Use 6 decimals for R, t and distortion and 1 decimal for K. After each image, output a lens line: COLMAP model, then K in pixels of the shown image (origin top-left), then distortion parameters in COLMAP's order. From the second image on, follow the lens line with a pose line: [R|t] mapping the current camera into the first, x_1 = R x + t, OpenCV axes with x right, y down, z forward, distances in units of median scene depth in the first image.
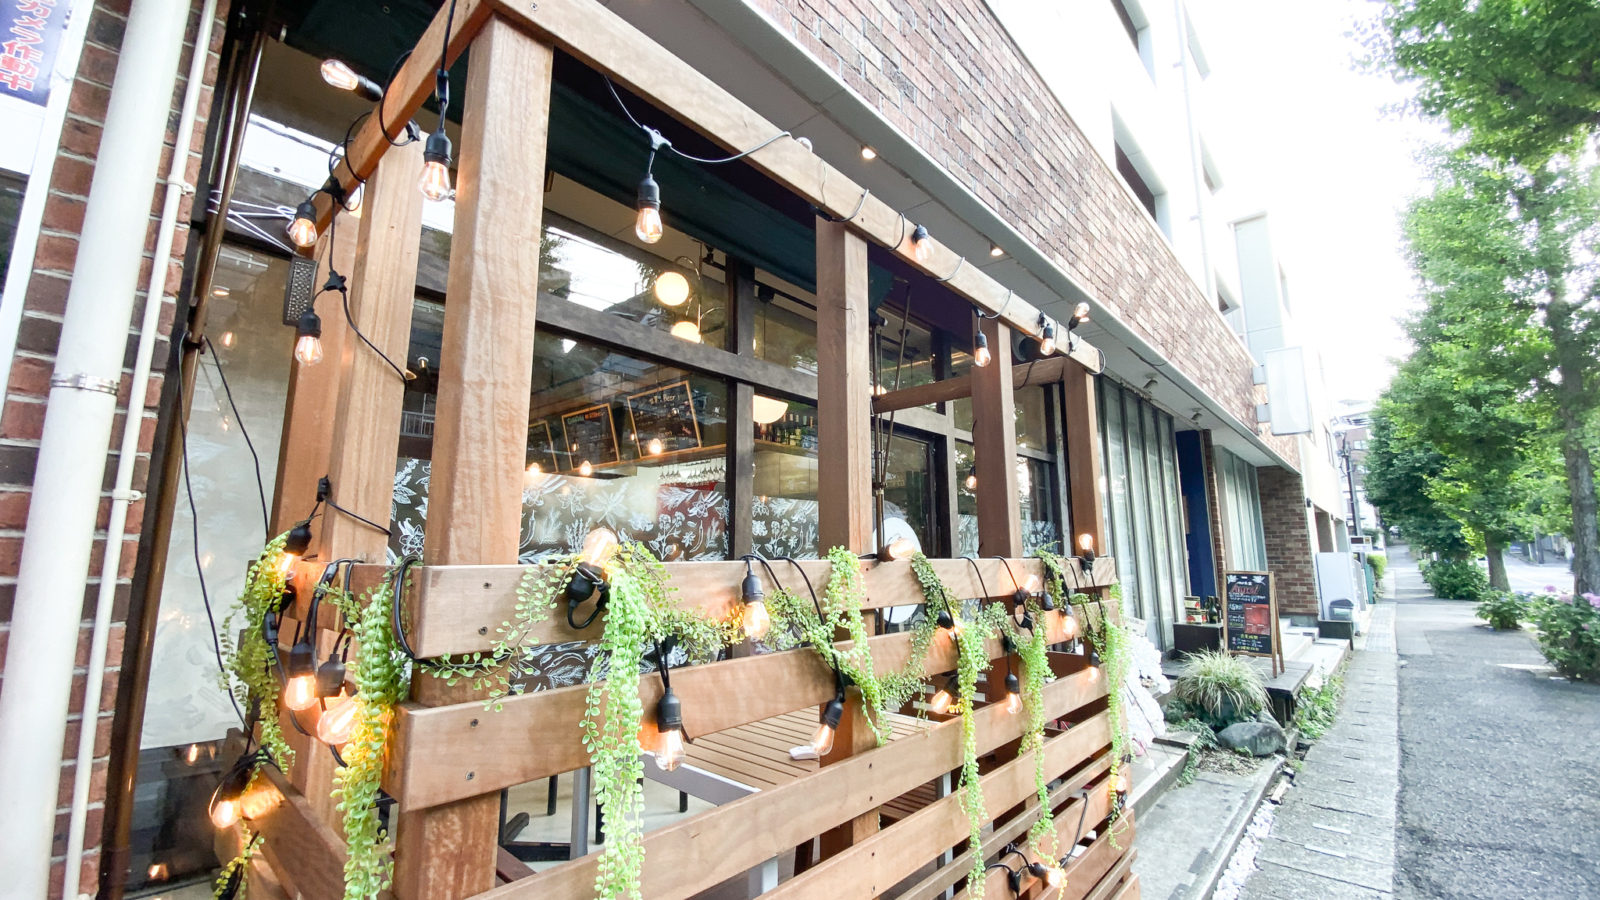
lens RADIAL K [[643.3, 0, 798.8], [0, 643.3, 445.5], [0, 0, 1]] dist [0.002621, -0.006271]
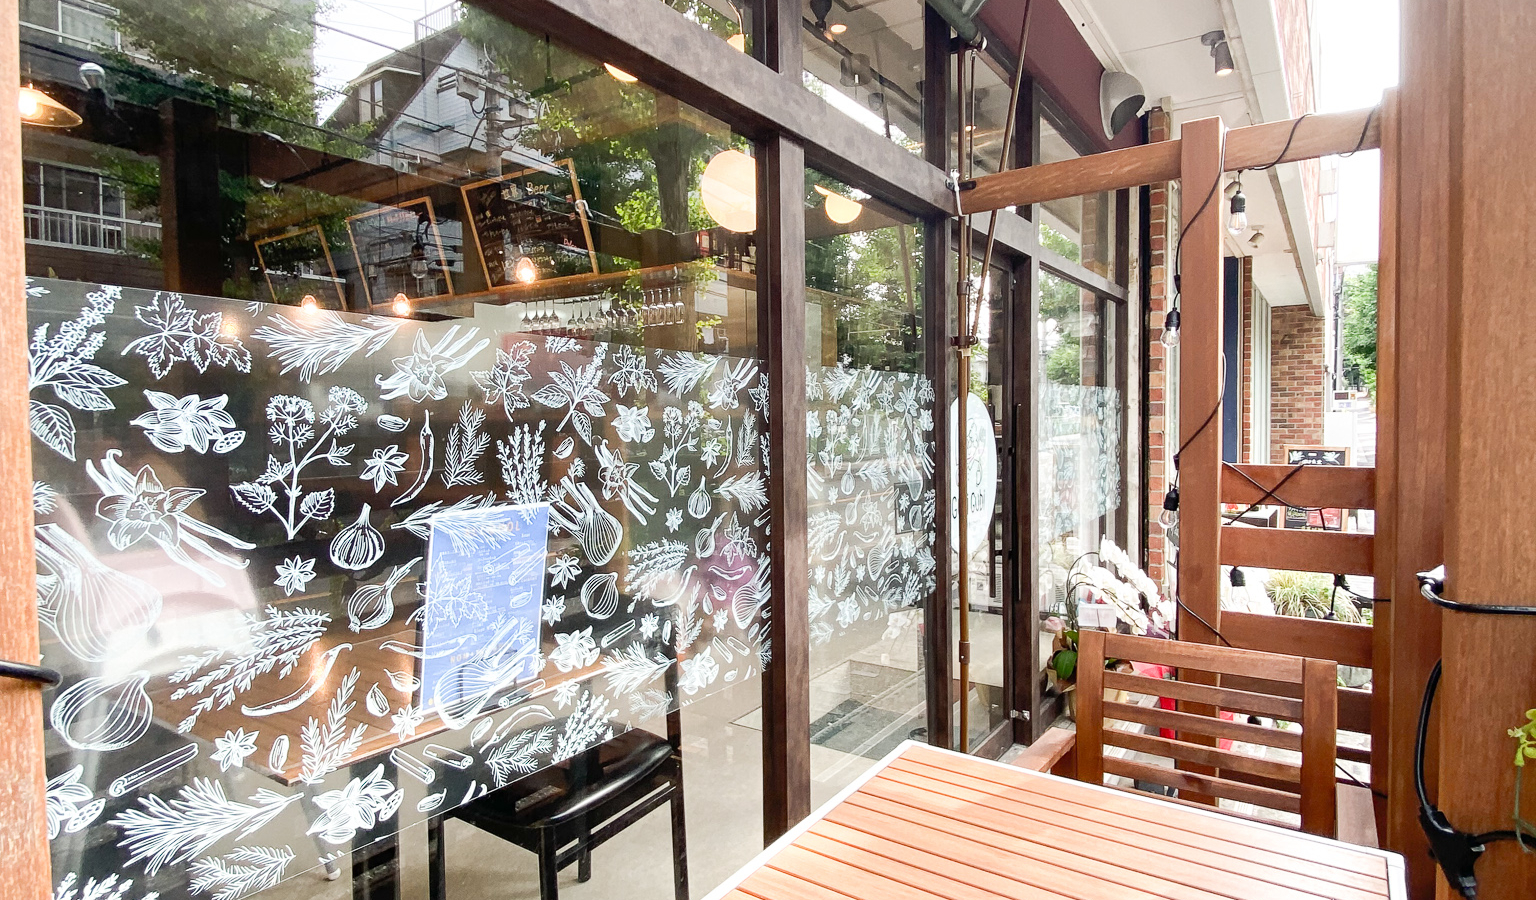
lens RADIAL K [[840.1, 0, 769.9], [0, 840.1, 455.9], [0, 0, 1]] dist [0.001324, -0.010578]
pose [[0.991457, -0.018719, 0.129080, -0.200284], [-0.009006, 0.977461, 0.210924, 0.006077], [-0.130119, -0.210285, 0.968942, 0.327089]]
